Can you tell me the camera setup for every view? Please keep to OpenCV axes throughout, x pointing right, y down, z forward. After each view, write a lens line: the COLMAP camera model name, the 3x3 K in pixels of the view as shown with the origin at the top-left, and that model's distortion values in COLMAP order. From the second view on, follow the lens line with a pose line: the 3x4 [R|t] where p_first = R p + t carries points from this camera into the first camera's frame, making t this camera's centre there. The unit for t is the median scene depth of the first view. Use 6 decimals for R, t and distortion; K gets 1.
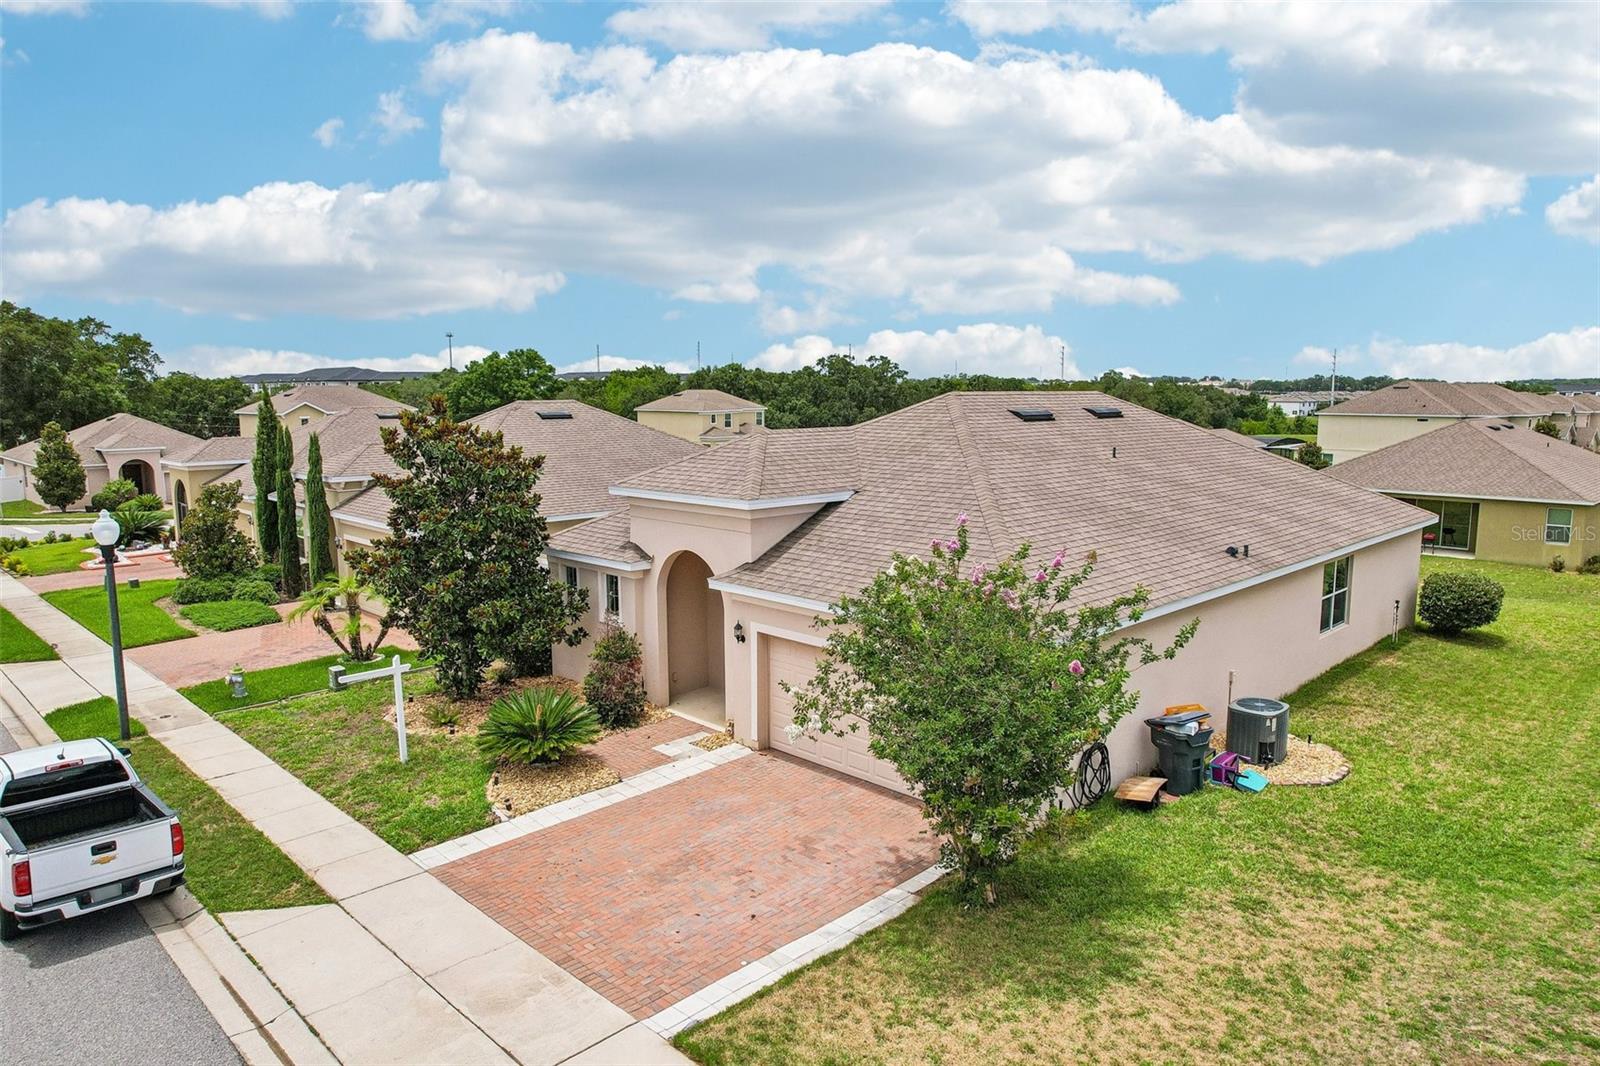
lens RADIAL K [[1038.5, 0, 808.0], [0, 1038.5, 528.9], [0, 0, 1]] dist [-0.054231, 0.041038]
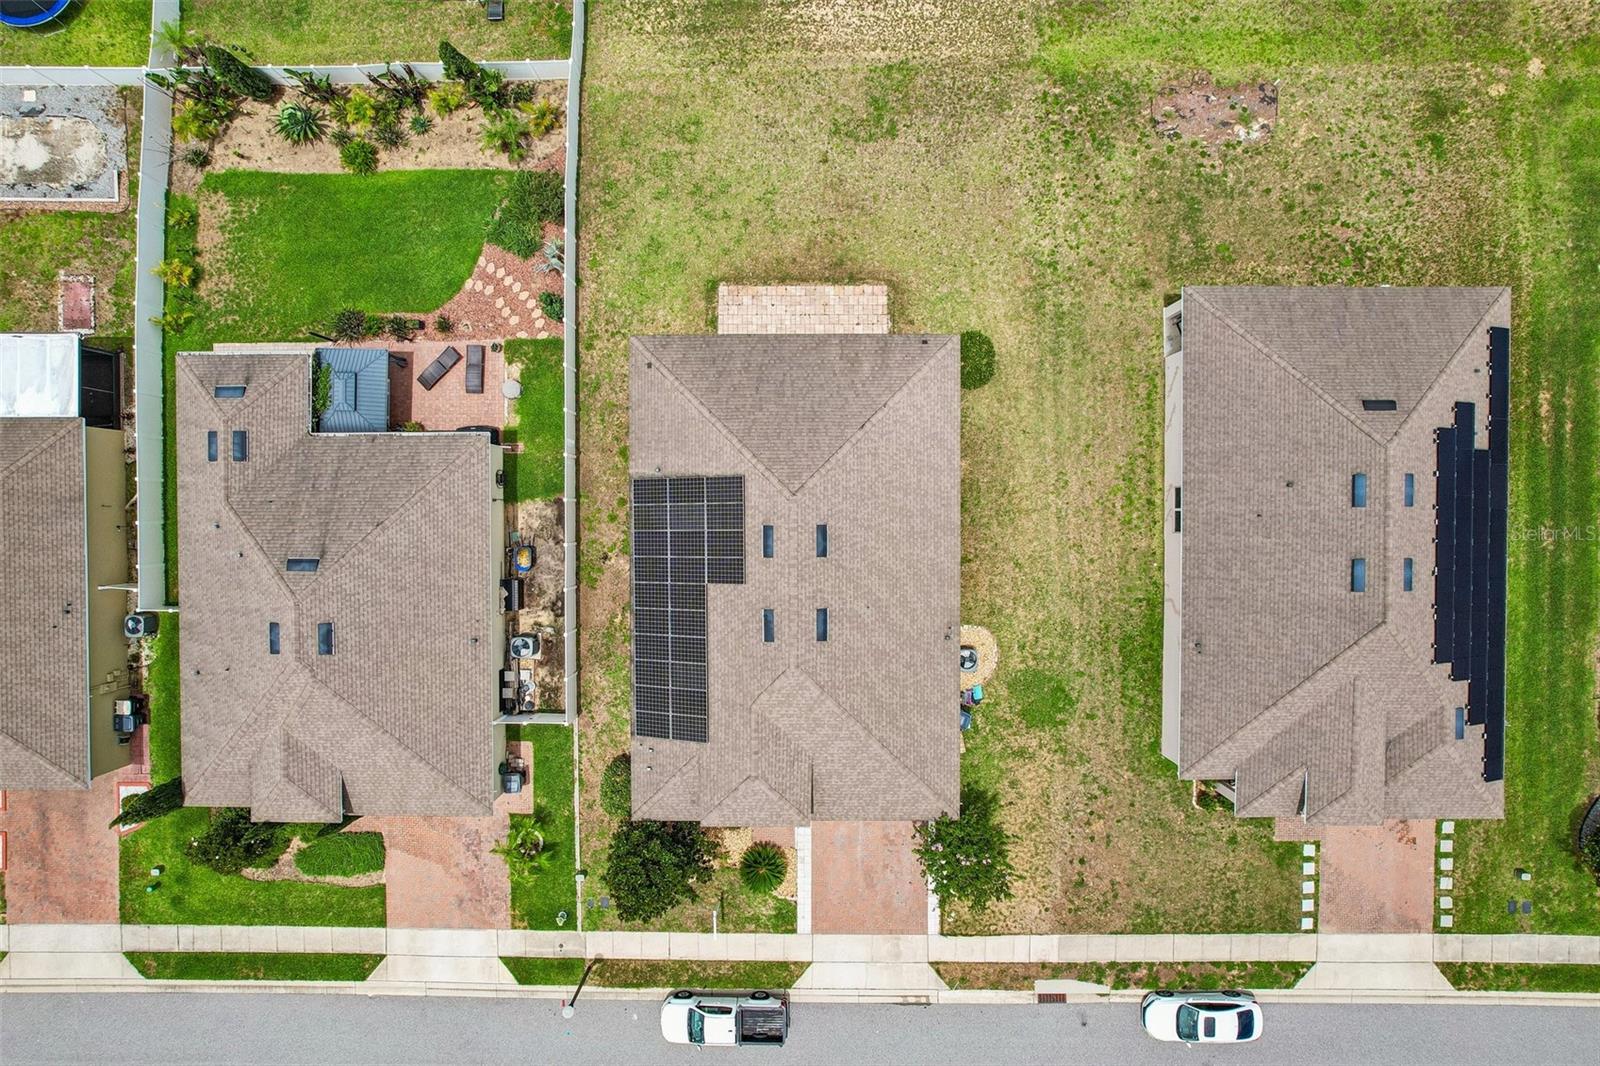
lens RADIAL K [[1084.9, 0, 794.4], [0, 1084.9, 533.1], [0, 0, 1]] dist [-0.024533, 0.005394]
pose [[0.704655, -0.709115, -0.024855, 0.482978], [0.105239, 0.069807, 0.991994, -2.716241], [-0.701702, -0.701629, 0.123816, 1.332095]]
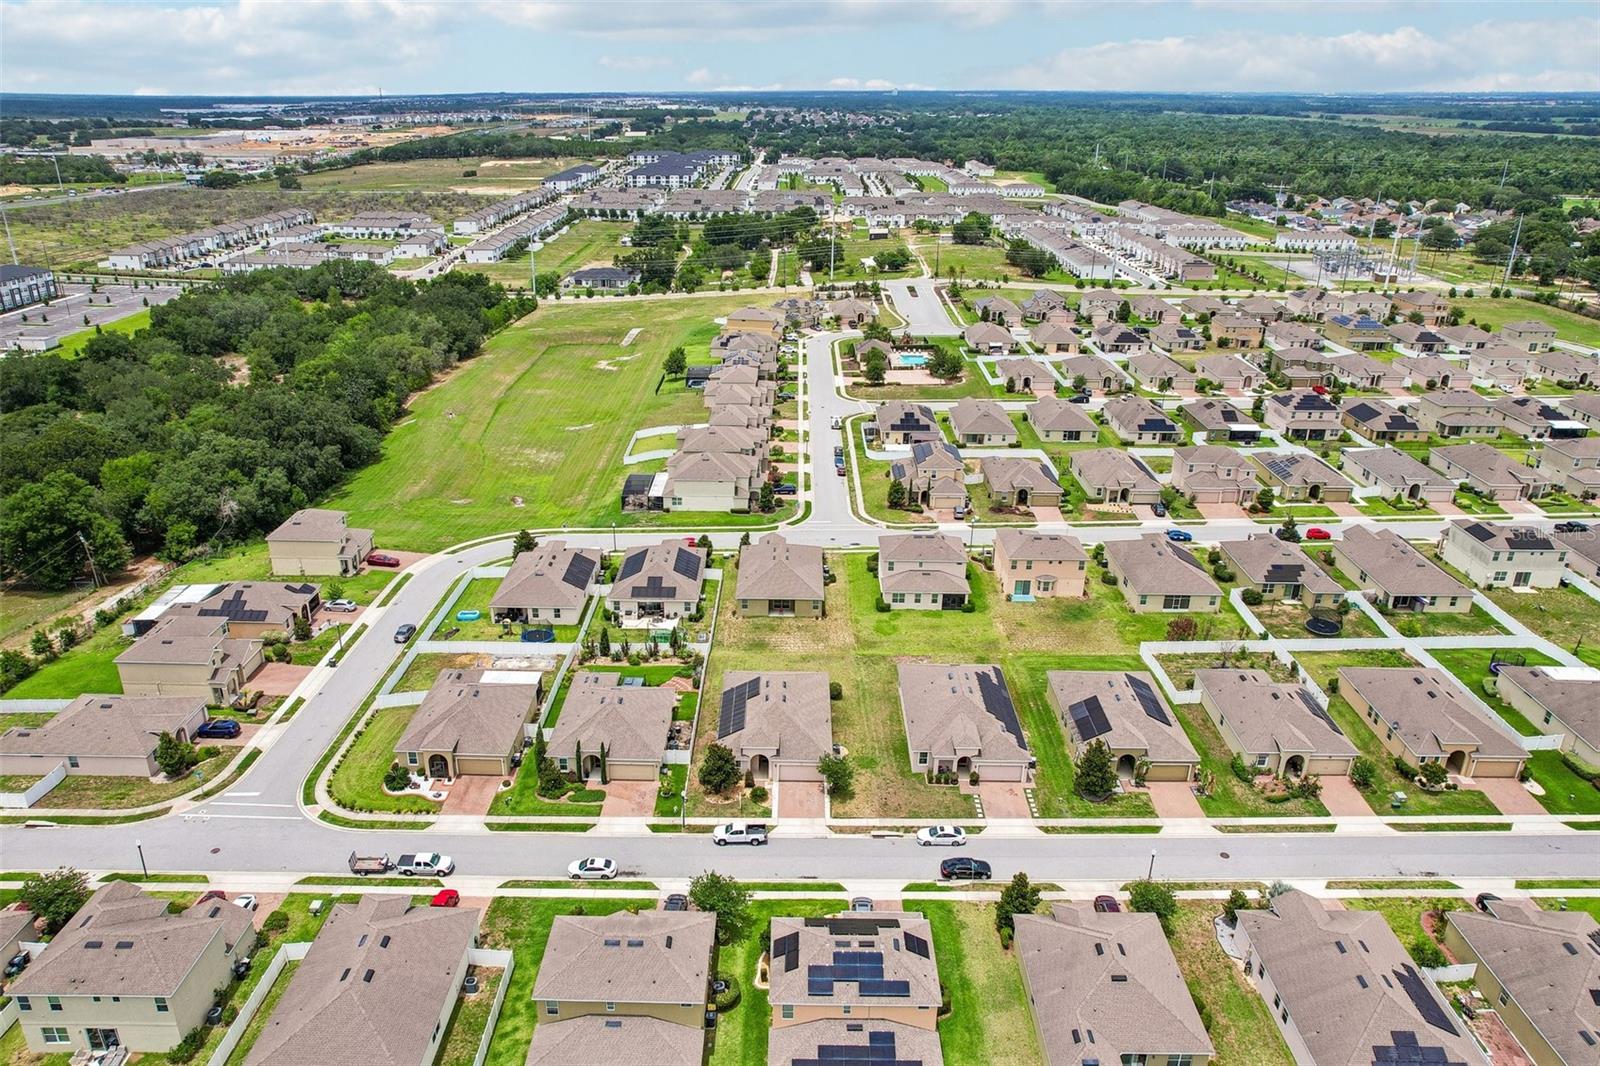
lens RADIAL K [[1038.5, 0, 808.0], [0, 1038.5, 528.9], [0, 0, 1]] dist [-0.054231, 0.041038]
pose [[0.699743, -0.247148, 0.670282, -4.308468], [0.075425, 0.958566, 0.274705, -3.398899], [-0.710402, -0.141667, 0.689391, -3.694135]]
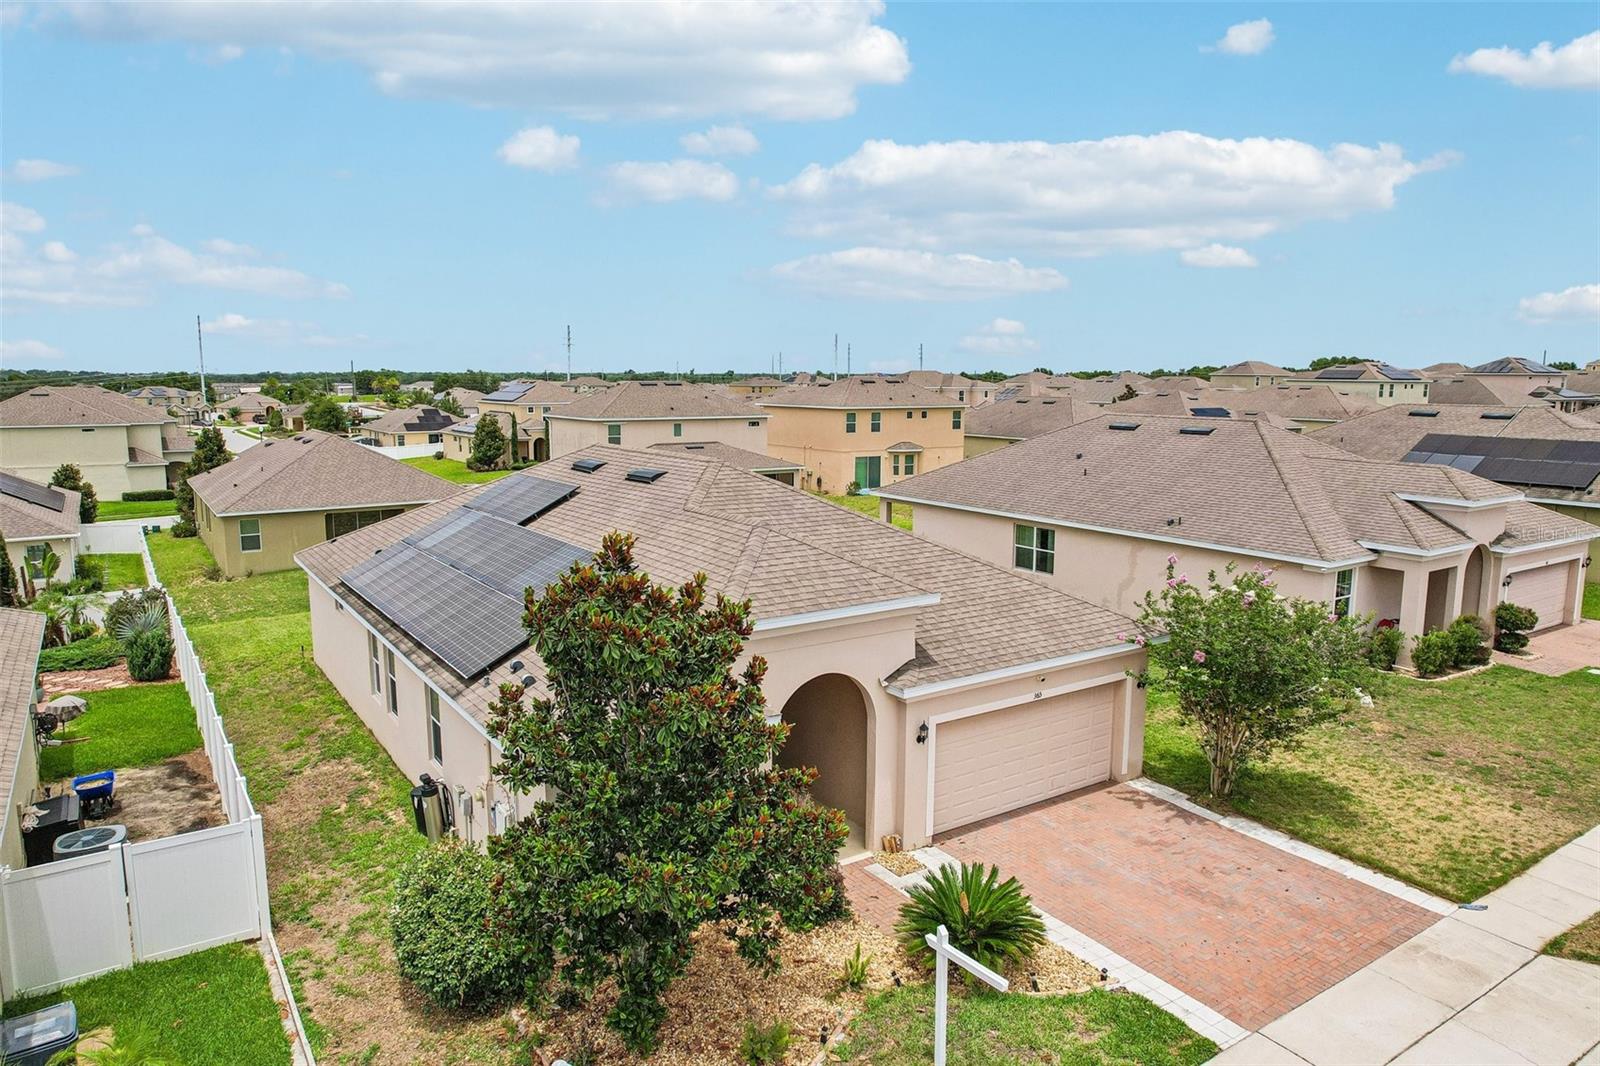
lens RADIAL K [[1053.8, 0, 795.3], [0, 1053.8, 533.6], [0, 0, 1]] dist [-0.047870, 0.042407]
pose [[0.198145, -0.141728, 0.969872, -1.158826], [0.129292, 0.984624, 0.117470, -0.241759], [-0.971608, 0.102121, 0.213423, 1.034761]]
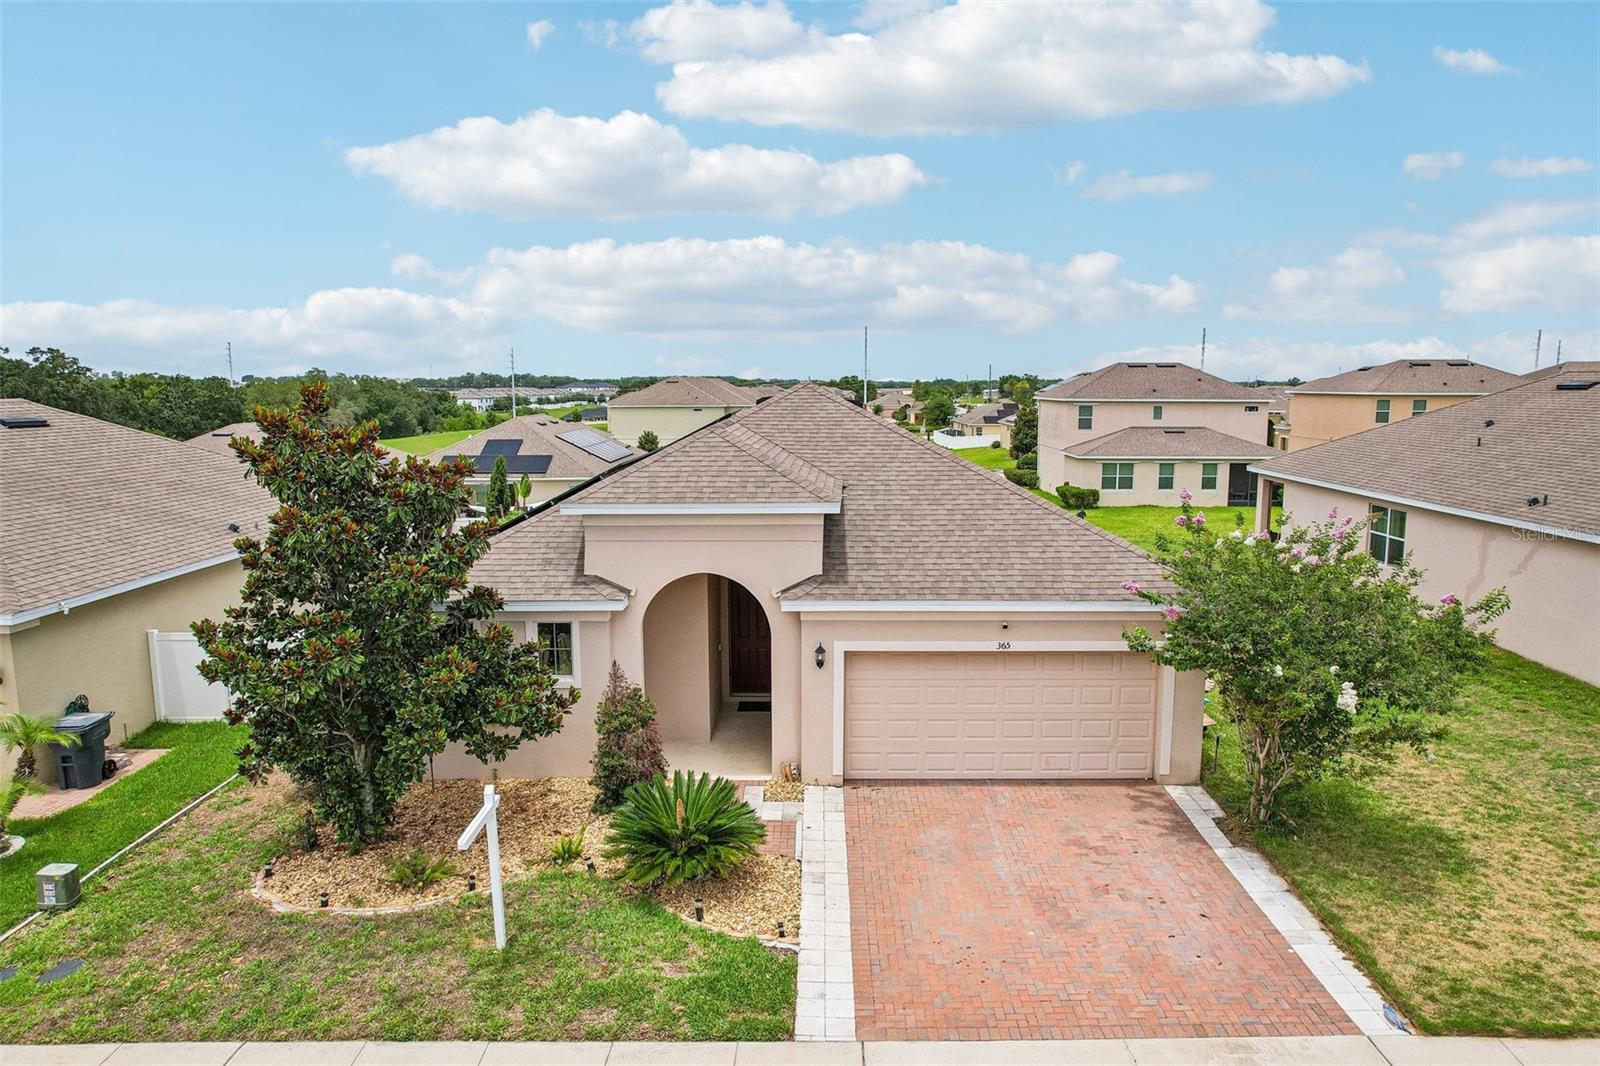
lens RADIAL K [[1038.5, 0, 808.0], [0, 1038.5, 528.9], [0, 0, 1]] dist [-0.054231, 0.041038]
pose [[0.713943, -0.094585, 0.693787, -0.768388], [0.093298, 0.994850, 0.039621, -0.047105], [-0.693961, 0.036442, 0.719090, 0.447329]]
